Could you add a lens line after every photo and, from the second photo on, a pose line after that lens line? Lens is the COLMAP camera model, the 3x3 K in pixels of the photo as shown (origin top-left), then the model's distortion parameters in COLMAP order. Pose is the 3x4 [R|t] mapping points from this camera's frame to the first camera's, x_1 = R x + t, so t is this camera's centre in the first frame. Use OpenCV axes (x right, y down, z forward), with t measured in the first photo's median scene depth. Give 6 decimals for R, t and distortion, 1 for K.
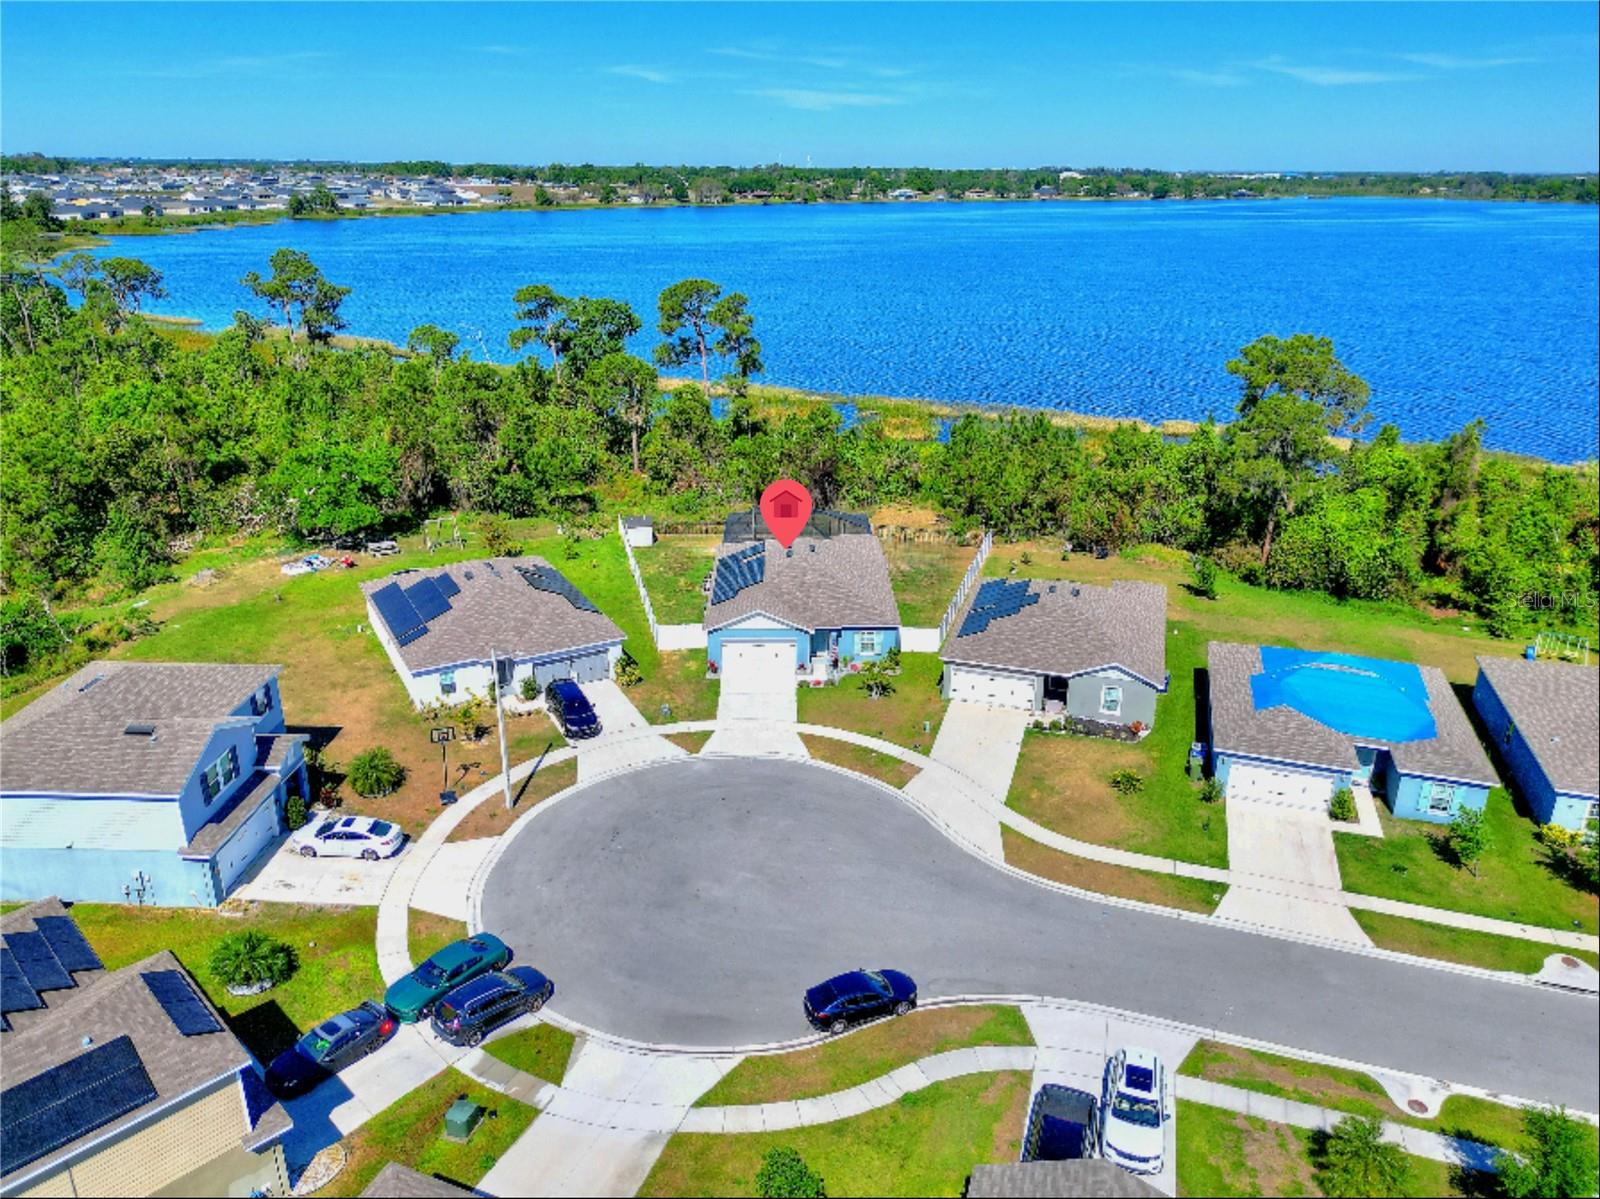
lens RADIAL K [[1118.7, 0, 800.2], [0, 1118.7, 609.1], [0, 0, 1]] dist [0.037537, -0.039547]
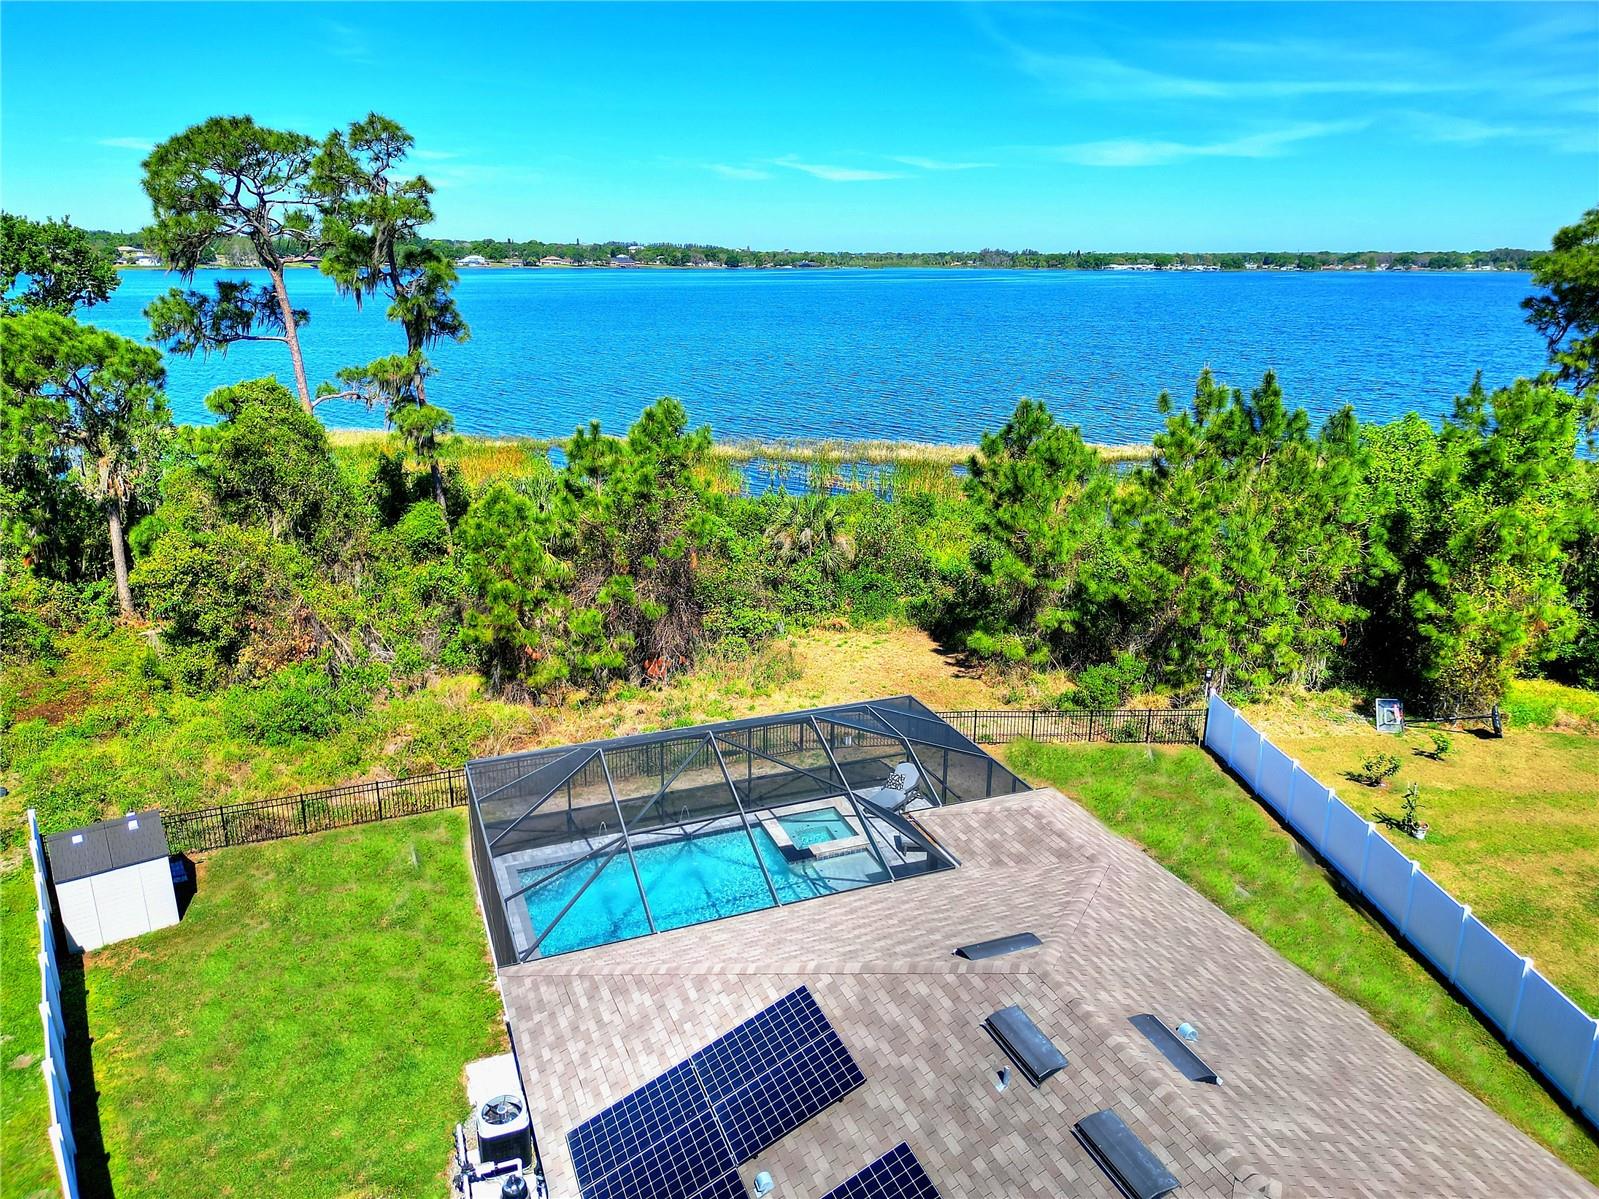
lens RADIAL K [[1118.0, 0, 798.8], [0, 1118.0, 591.5], [0, 0, 1]] dist [0.037537, -0.039547]
pose [[0.932568, -0.102628, 0.346099, -0.109862], [0.130127, 0.989851, -0.057109, -0.137898], [-0.336726, 0.098294, 0.936458, 0.957785]]
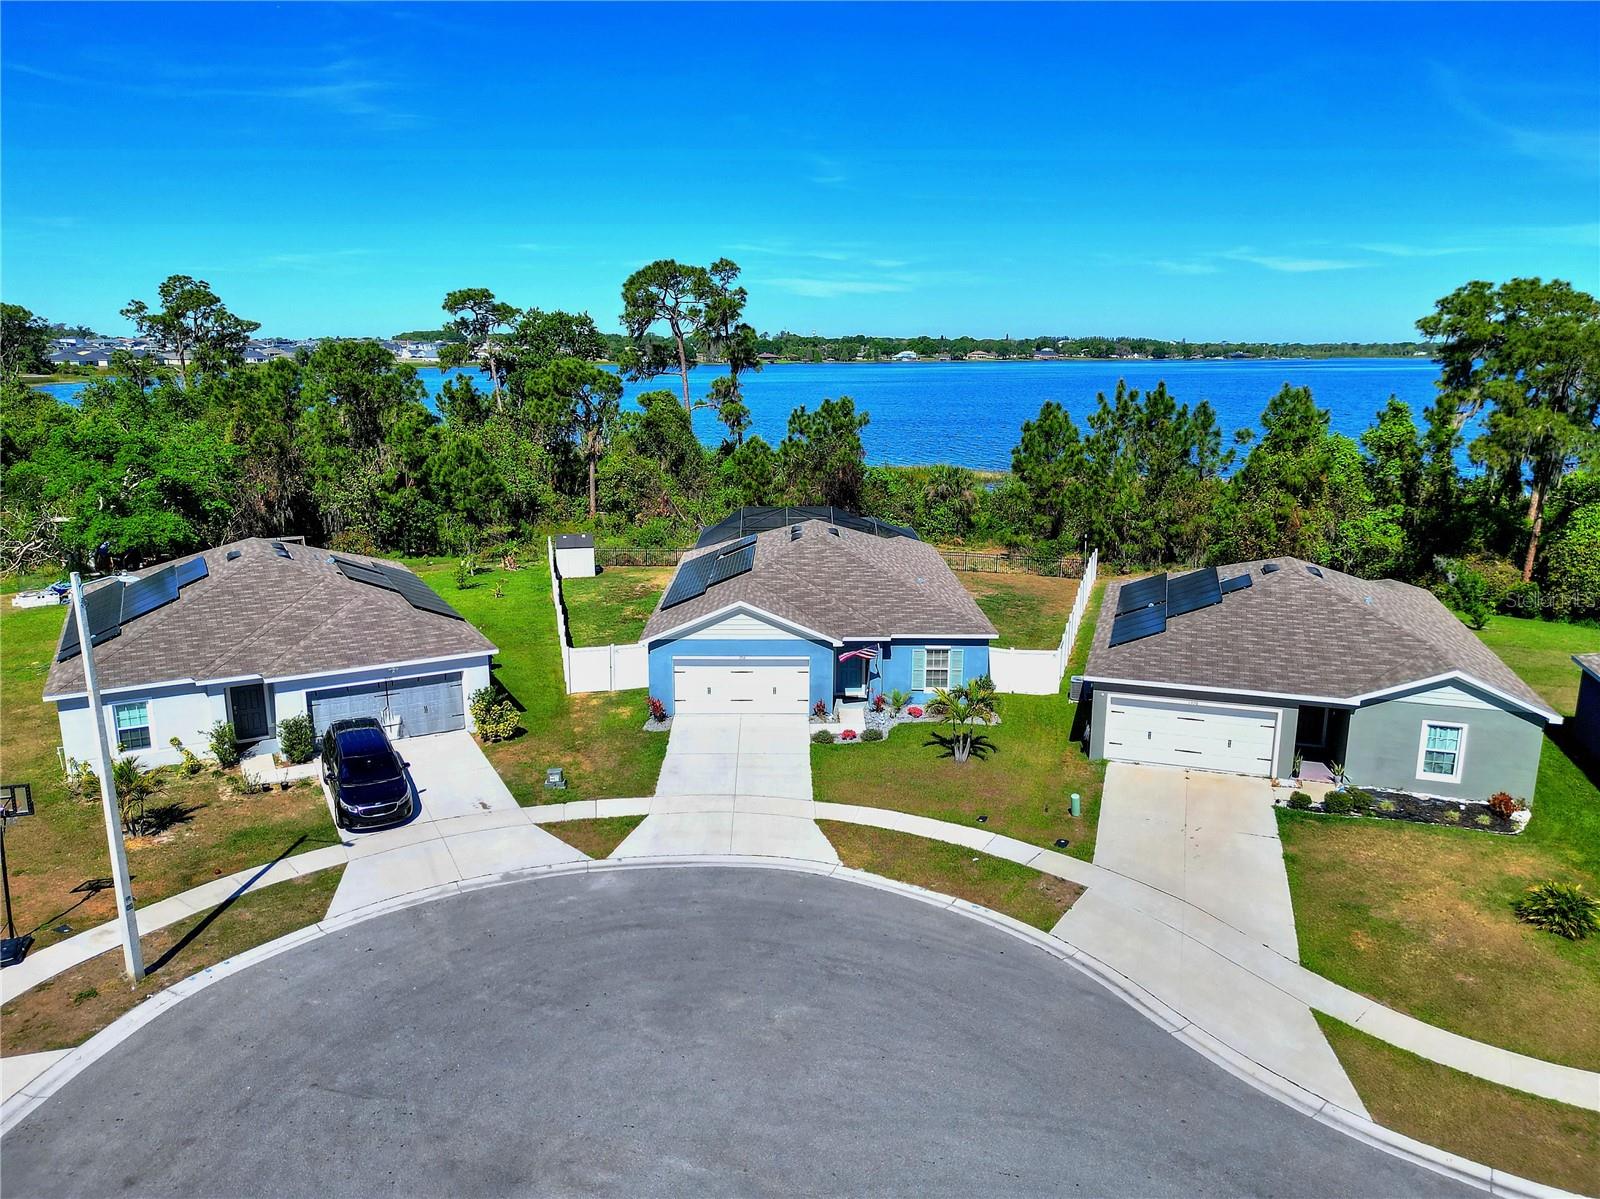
lens RADIAL K [[1118.7, 0, 800.5], [0, 1118.7, 597.3], [0, 0, 1]] dist [0.037537, -0.039547]
pose [[0.999973, -0.004543, -0.005831, -0.004584], [0.003578, 0.987751, -0.156000, 0.084813], [0.006468, 0.155975, 0.987740, 0.460802]]
